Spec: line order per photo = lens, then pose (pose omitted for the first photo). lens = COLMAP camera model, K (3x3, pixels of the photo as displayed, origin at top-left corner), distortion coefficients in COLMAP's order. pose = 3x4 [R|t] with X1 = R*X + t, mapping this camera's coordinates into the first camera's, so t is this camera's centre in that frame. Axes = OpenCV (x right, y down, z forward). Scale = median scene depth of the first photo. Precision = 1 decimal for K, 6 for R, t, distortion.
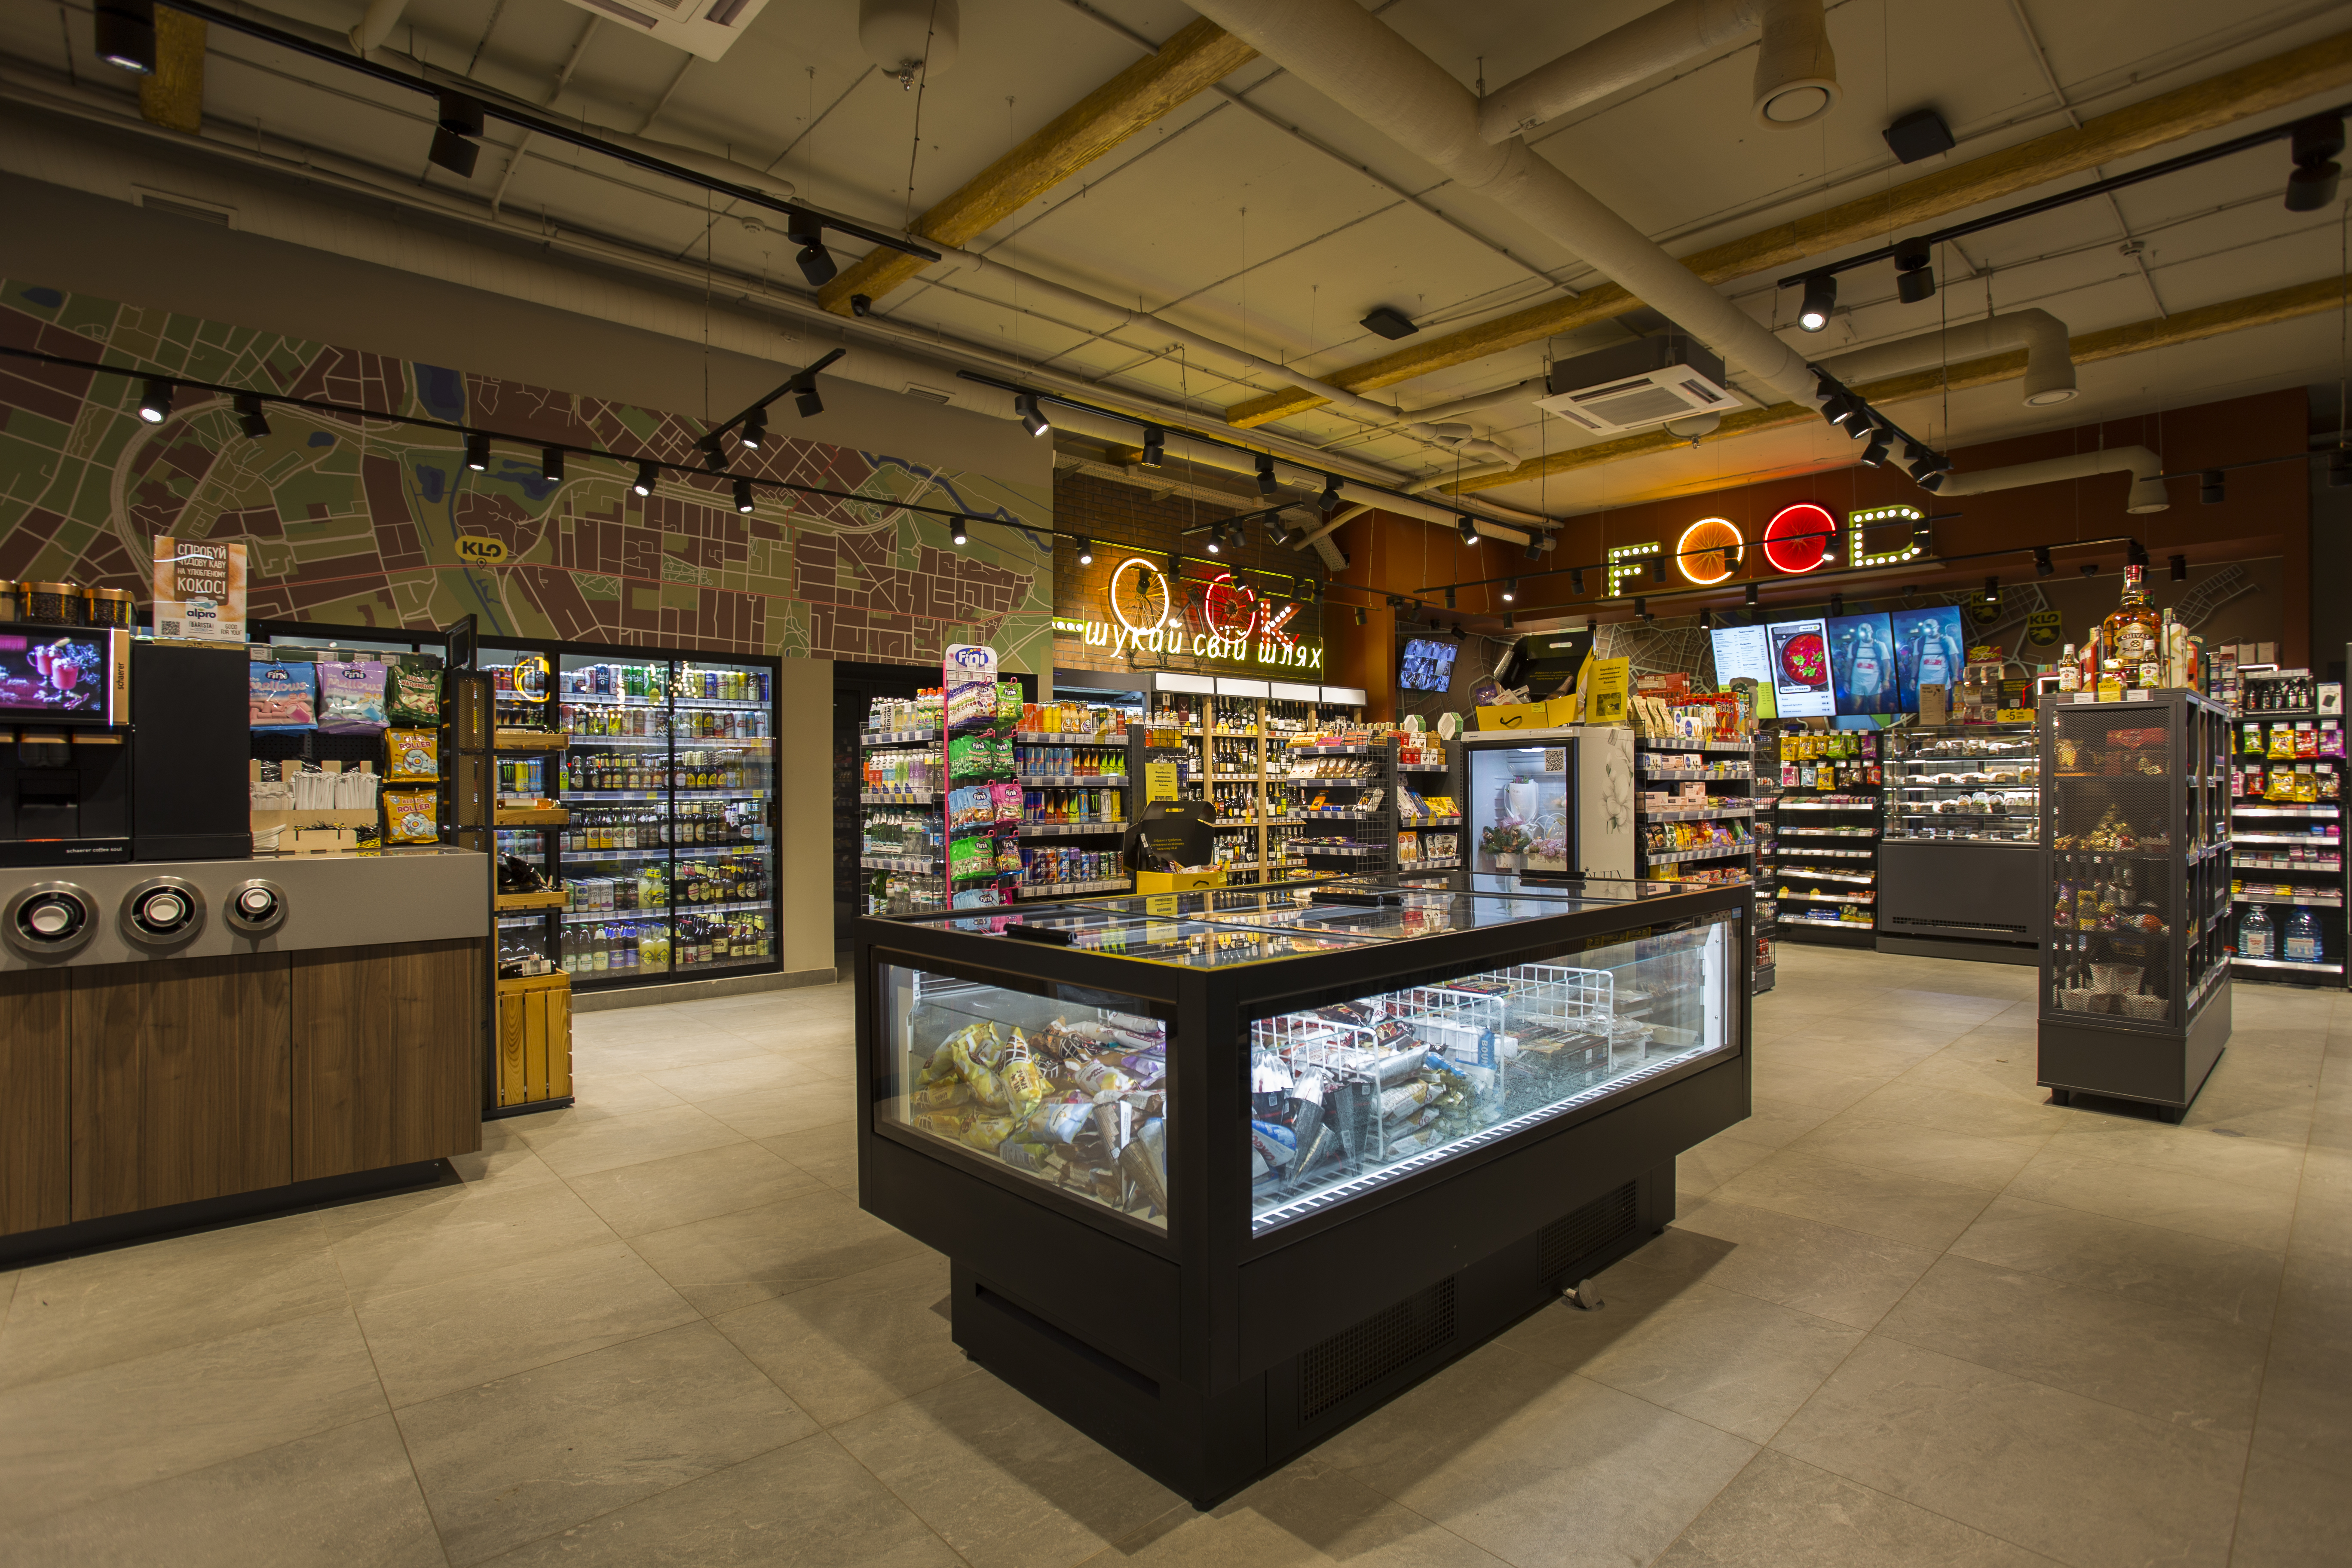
lens RADIAL K [[1149.6, 0, 1106.8], [0, 1149.6, 794.3], [0, 0, 1]] dist [-0.080675, 0.038580]
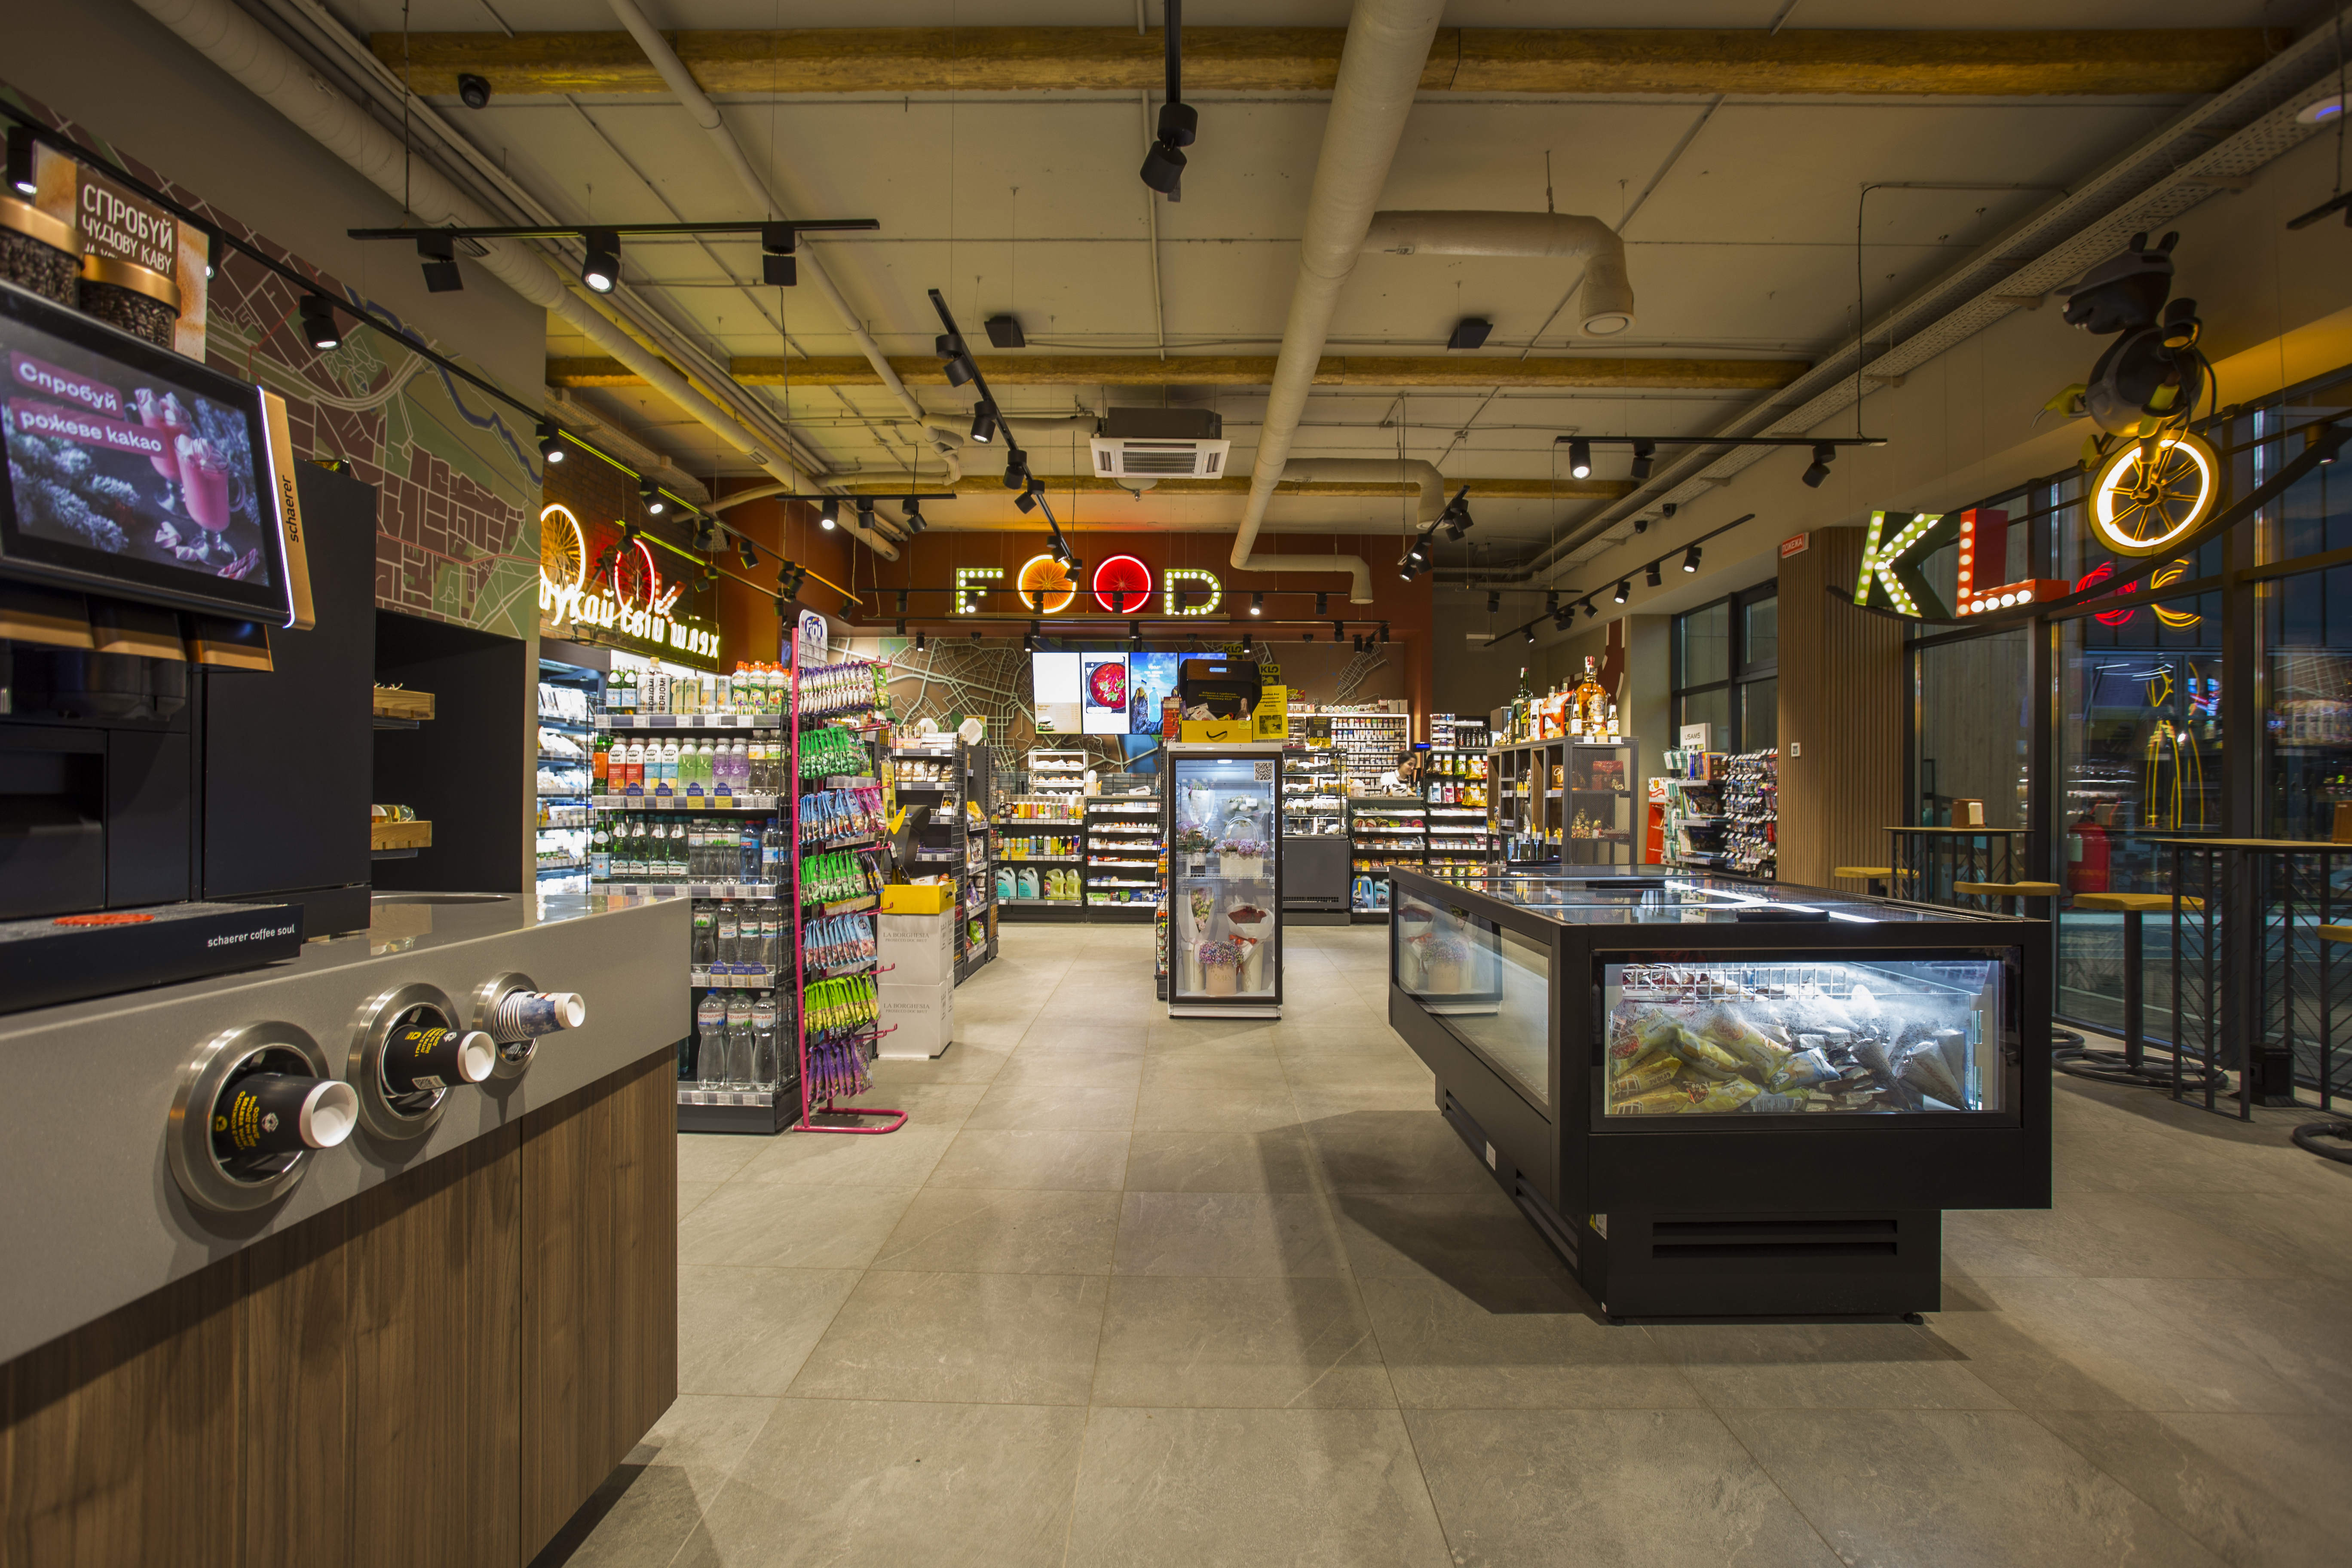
lens RADIAL K [[1174.9, 0, 1176.0], [0, 1174.9, 784.0], [0, 0, 1]] dist [-0.063025, 0.042298]
pose [[0.671193, 0.013475, 0.741160, -0.387904], [-0.004606, 0.999891, -0.014008, 0.000341], [-0.741268, 0.005989, 0.671182, 0.182831]]
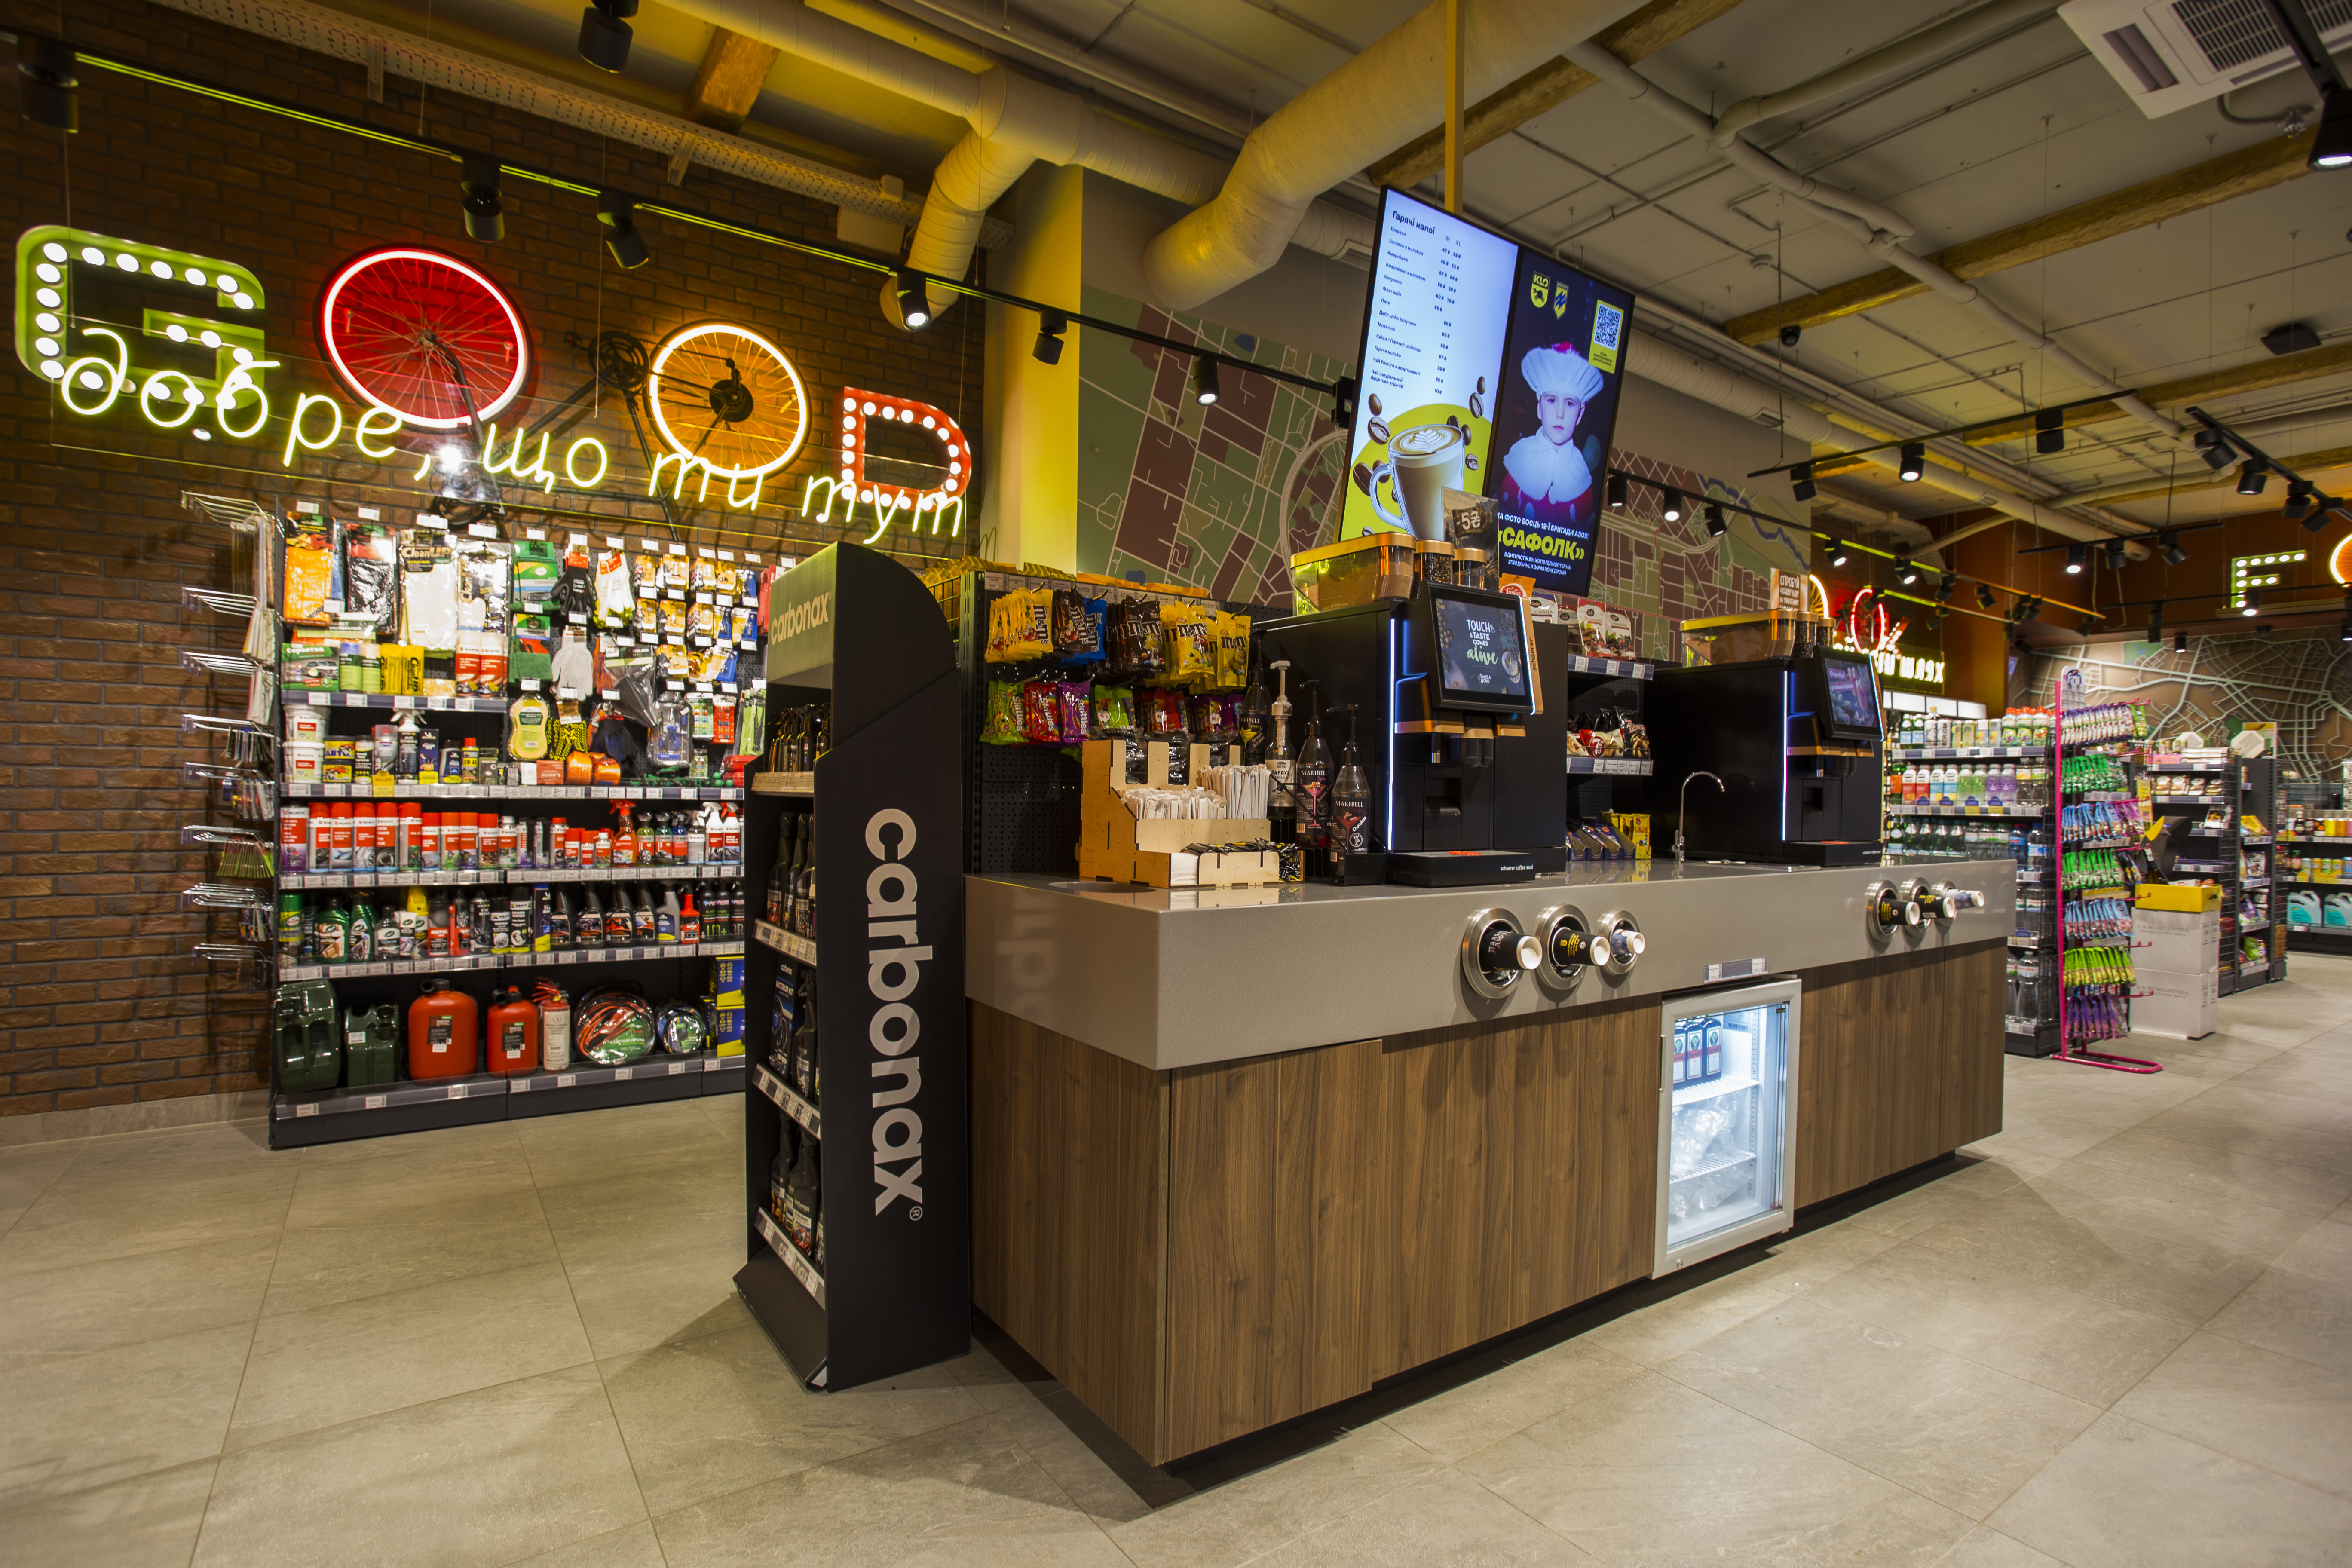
lens RADIAL K [[1140.7, 0, 1140.0], [0, 1140.7, 794.7], [0, 0, 1]] dist [-0.059631, 0.023130]
pose [[0.990467, 0.017011, -0.136698, -0.578955], [-0.017490, 0.999844, -0.002305, 0.003287], [0.136638, 0.004674, 0.990610, -0.085373]]
